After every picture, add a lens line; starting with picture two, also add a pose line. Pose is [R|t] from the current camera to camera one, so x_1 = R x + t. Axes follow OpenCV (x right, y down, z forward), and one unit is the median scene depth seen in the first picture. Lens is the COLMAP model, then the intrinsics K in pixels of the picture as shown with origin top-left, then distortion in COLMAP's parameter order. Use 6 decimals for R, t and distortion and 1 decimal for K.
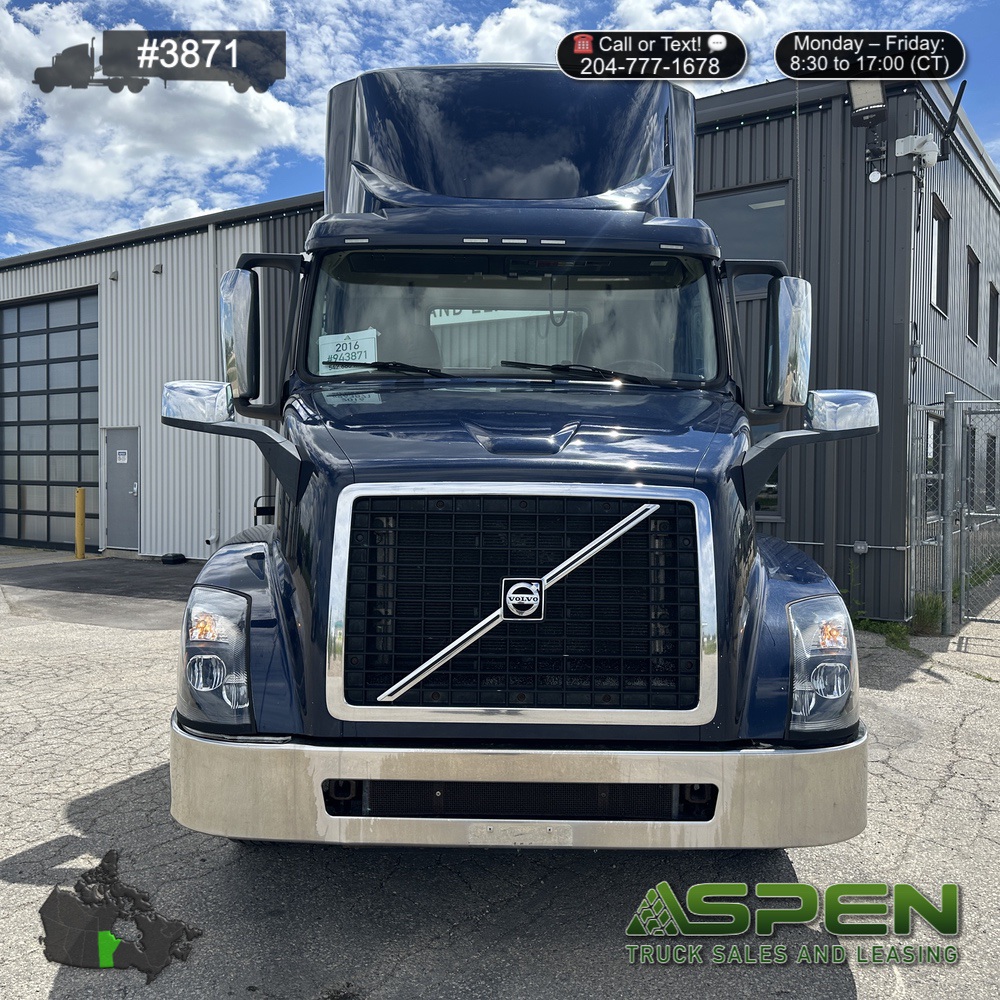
lens RADIAL K [[932.2, 0, 500.0], [0, 932.2, 500.0], [0, 0, 1]] dist [0.120679, -0.184370]
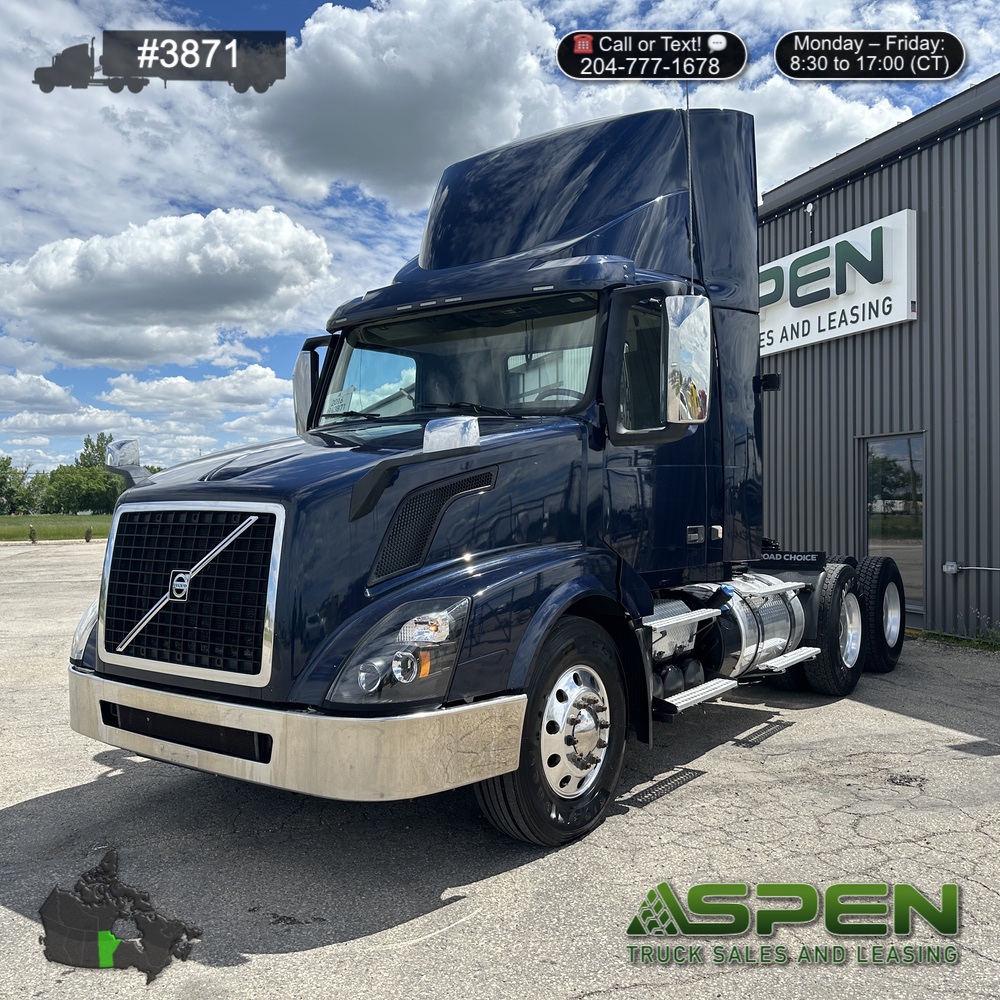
lens RADIAL K [[932.2, 0, 500.0], [0, 932.2, 500.0], [0, 0, 1]] dist [0.120679, -0.184370]
pose [[0.800536, -0.019926, -0.598954, 1.006523], [-0.002296, 0.999338, -0.036314, 0.023545], [0.599281, 0.030446, 0.799960, 0.127410]]
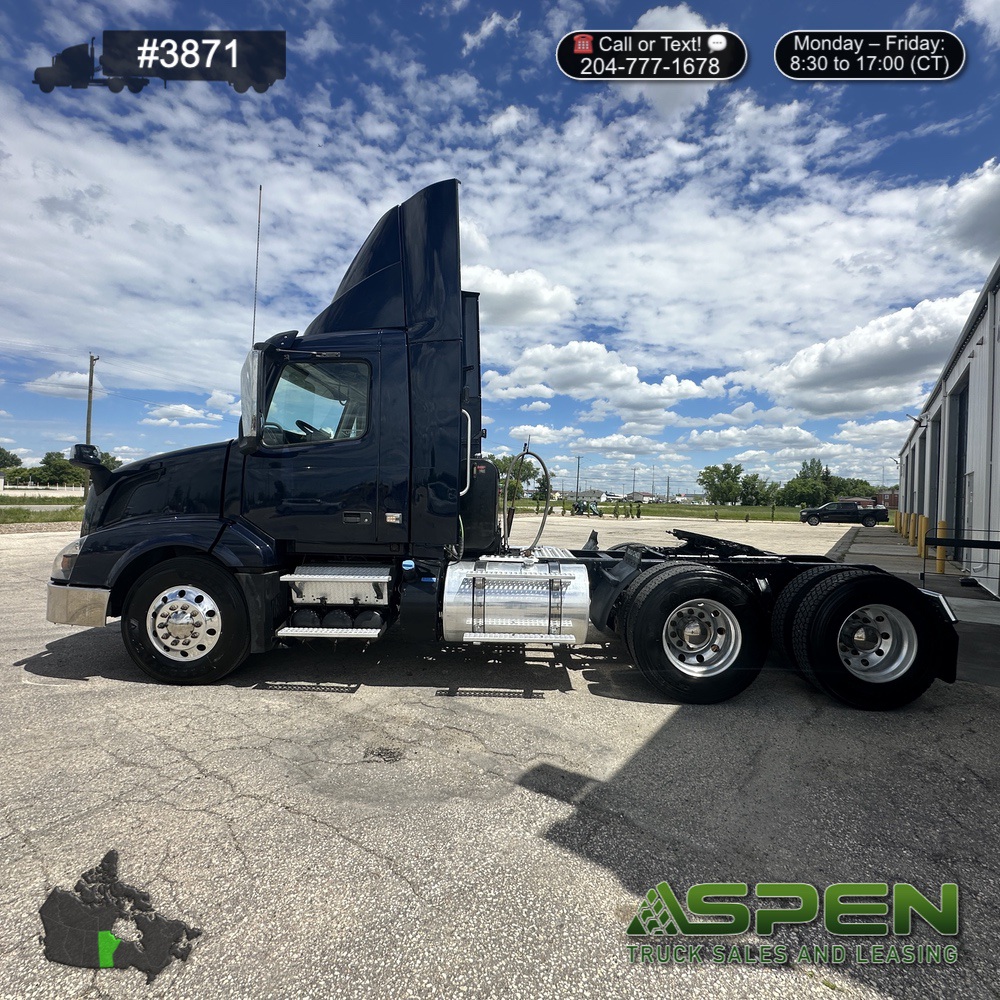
lens RADIAL K [[528.7, 0, 500.2], [0, 528.7, 493.2], [0, 0, 1]] dist [-0.000014, 0.000302]
pose [[-0.030940, -0.016158, -0.999391, 1.511346], [-0.056372, 0.998306, -0.014395, -0.032349], [0.997930, 0.055893, -0.031798, 1.916230]]
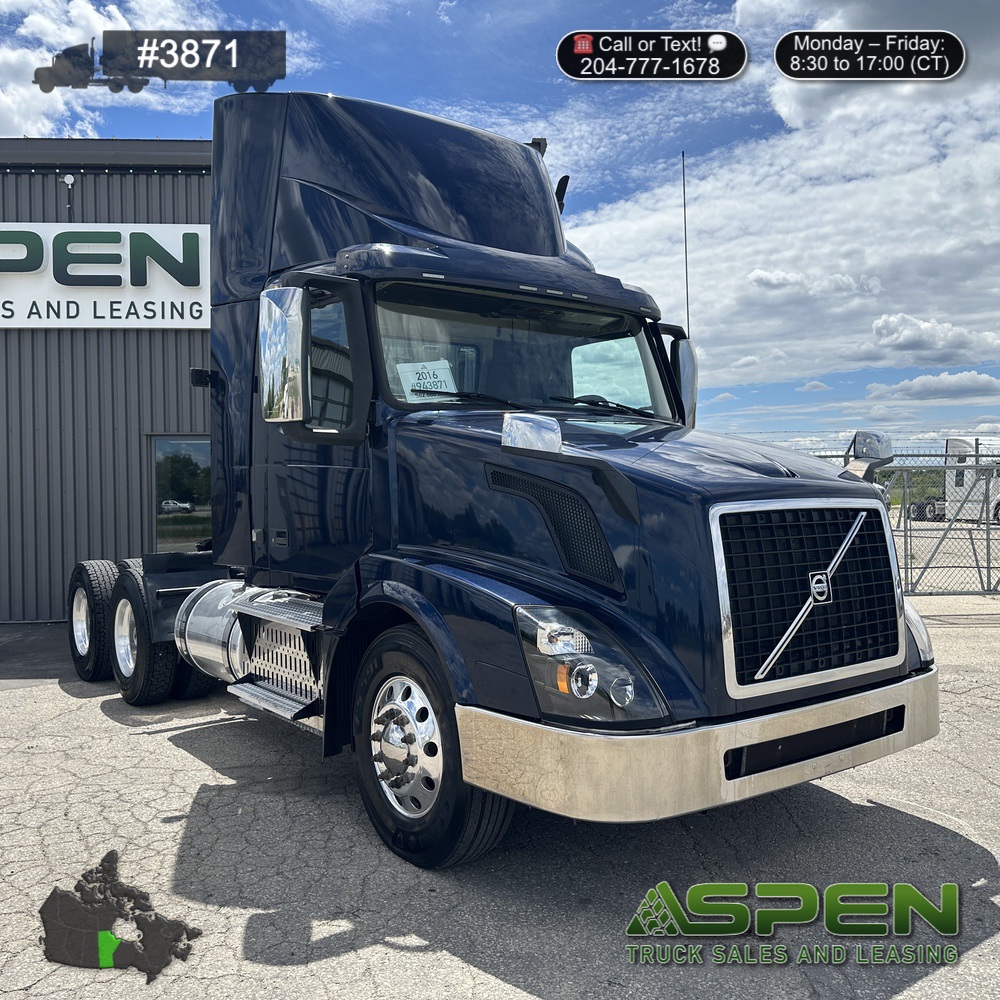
lens RADIAL K [[932.2, 0, 500.0], [0, 932.2, 500.0], [0, 0, 1]] dist [0.120679, -0.184370]
pose [[0.801990, -0.030270, 0.596570, -0.904344], [0.041219, 0.999139, -0.004716, -0.023186], [-0.595914, 0.028372, 0.802547, 0.161992]]
